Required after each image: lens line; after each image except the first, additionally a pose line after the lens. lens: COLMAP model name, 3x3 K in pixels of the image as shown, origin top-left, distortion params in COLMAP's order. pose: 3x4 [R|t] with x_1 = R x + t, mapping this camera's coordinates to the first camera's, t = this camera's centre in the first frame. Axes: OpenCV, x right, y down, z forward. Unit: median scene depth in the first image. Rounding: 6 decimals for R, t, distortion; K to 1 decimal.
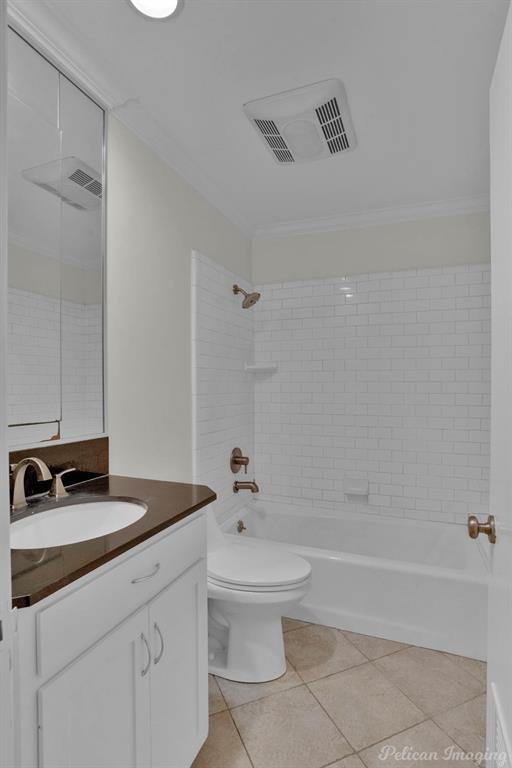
lens RADIAL K [[395.4, 0, 256.0], [0, 395.4, 384.0], [0, 0, 1]] dist [-0.033832, -0.000040]
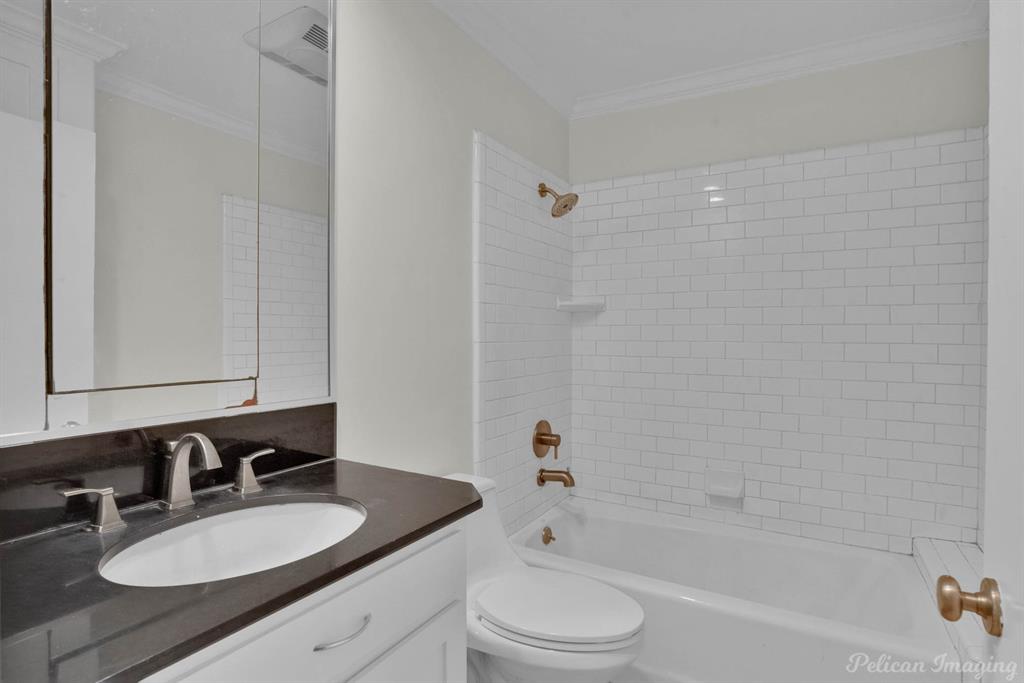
lens RADIAL K [[524.7, 0, 511.4], [0, 524.7, 334.8], [0, 0, 1]] dist [-0.047645, 0.018485]
pose [[0.988572, 0.002023, -0.150734, 0.056627], [-0.001161, 0.999982, 0.005807, 0.012639], [0.150743, -0.005566, 0.988557, 0.158361]]
